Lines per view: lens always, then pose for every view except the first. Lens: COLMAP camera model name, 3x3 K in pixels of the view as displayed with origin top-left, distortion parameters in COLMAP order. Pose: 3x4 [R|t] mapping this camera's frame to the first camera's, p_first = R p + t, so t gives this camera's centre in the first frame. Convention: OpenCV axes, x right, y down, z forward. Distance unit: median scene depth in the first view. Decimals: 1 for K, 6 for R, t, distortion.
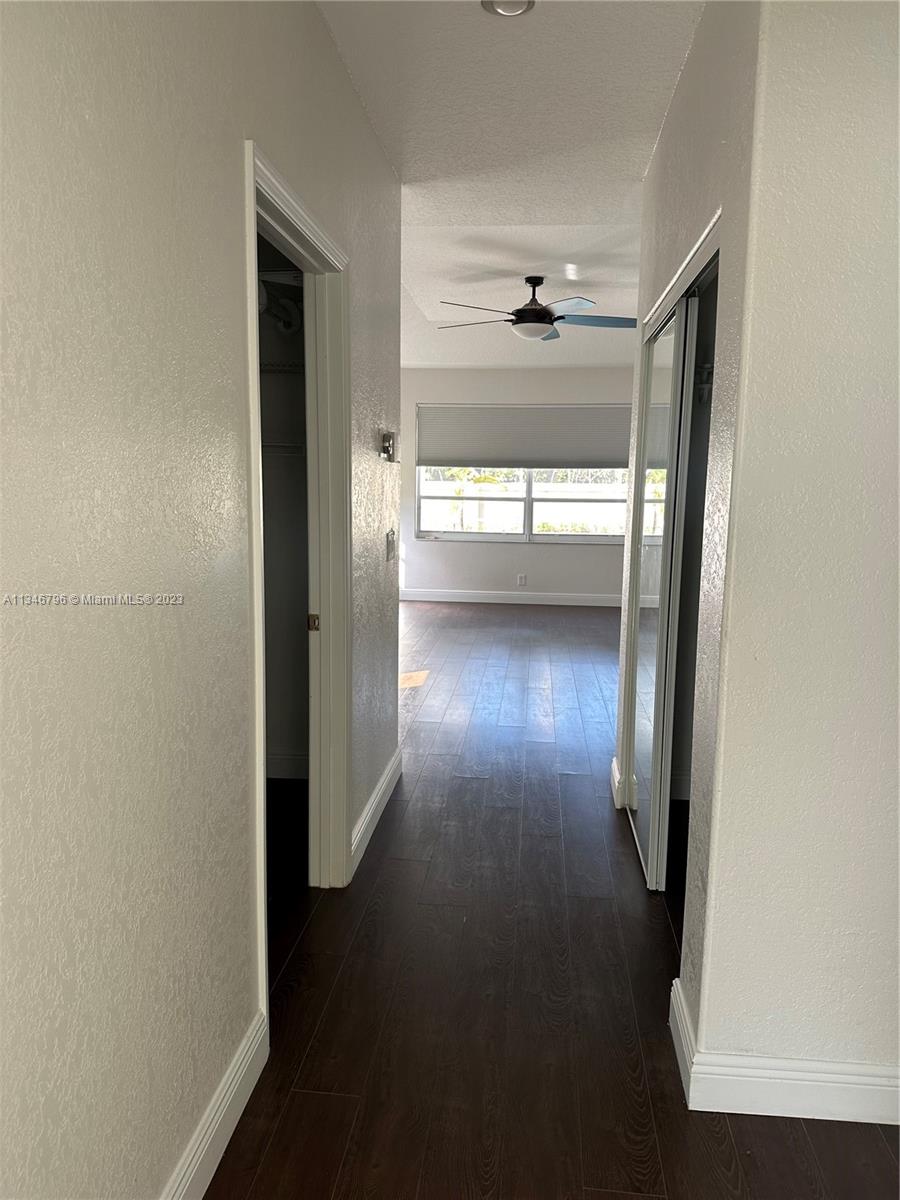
lens RADIAL K [[839.6, 0, 447.9], [0, 839.6, 602.8], [0, 0, 1]] dist [0.084238, -0.006211]
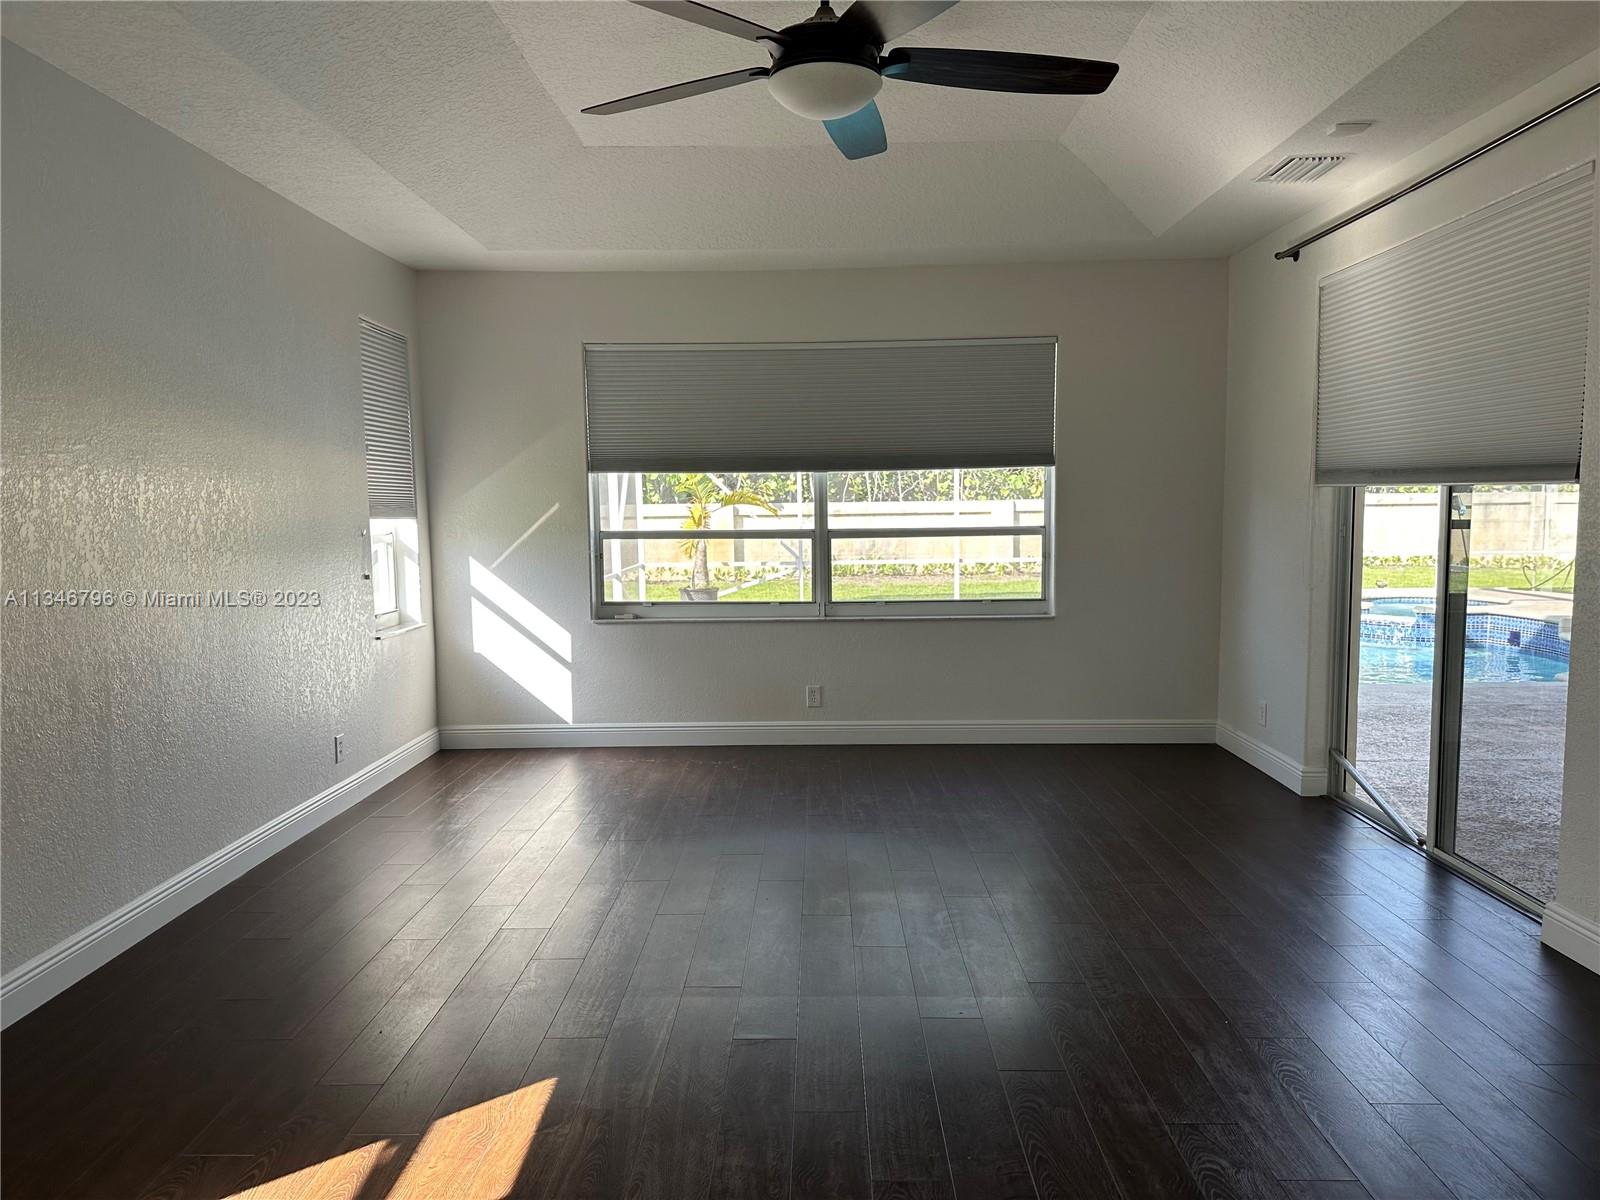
lens RADIAL K [[1119.4, 0, 802.7], [0, 1119.4, 601.8], [0, 0, 1]] dist [0.084238, -0.006211]
pose [[0.995535, -0.035196, 0.087588, 0.025291], [0.040080, 0.997701, -0.054648, -0.046535], [-0.085463, 0.057914, 0.994657, 0.342111]]
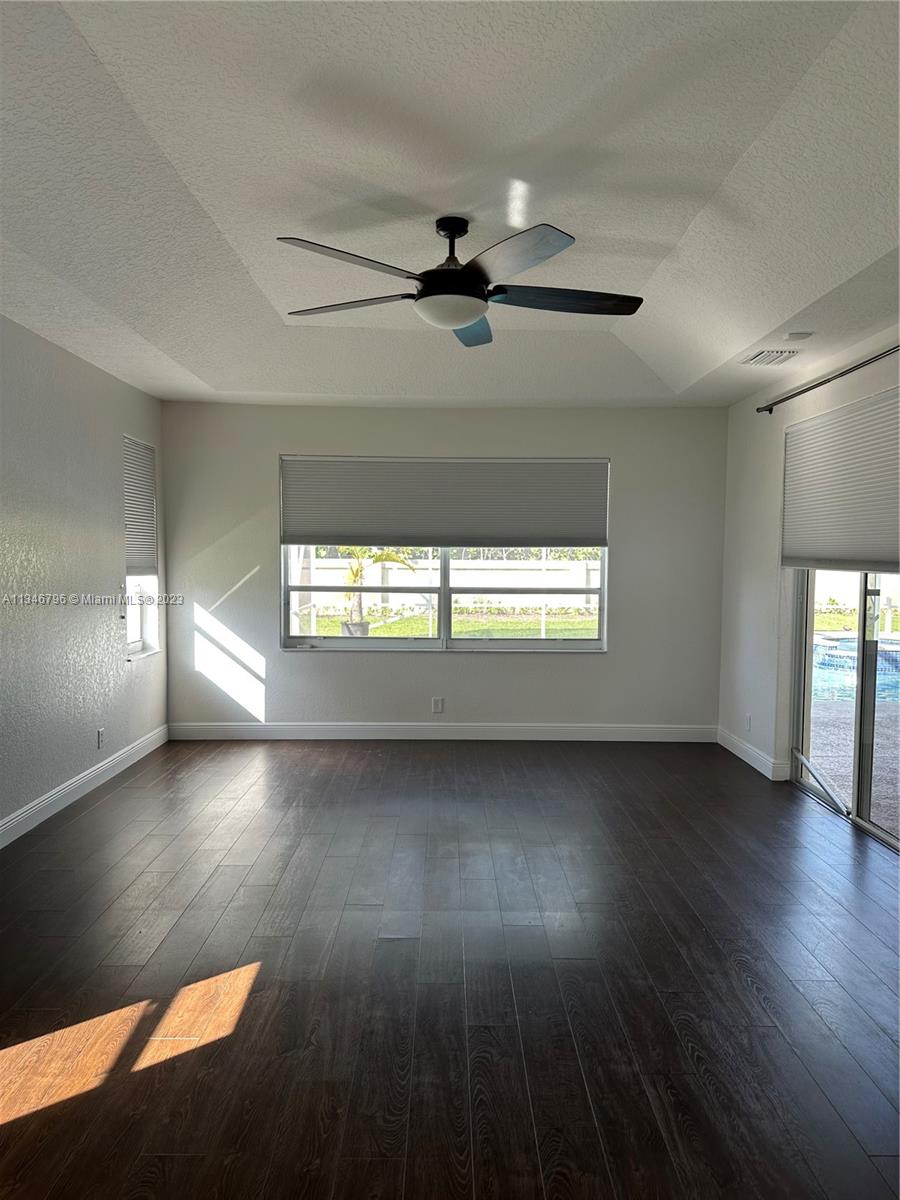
lens RADIAL K [[839.6, 0, 460.3], [0, 839.6, 607.0], [0, 0, 1]] dist [0.084238, -0.006211]
pose [[0.992347, -0.013242, 0.122772, 0.021949], [0.023308, 0.996448, -0.080920, -0.051223], [-0.121265, 0.083162, 0.989130, 0.300024]]
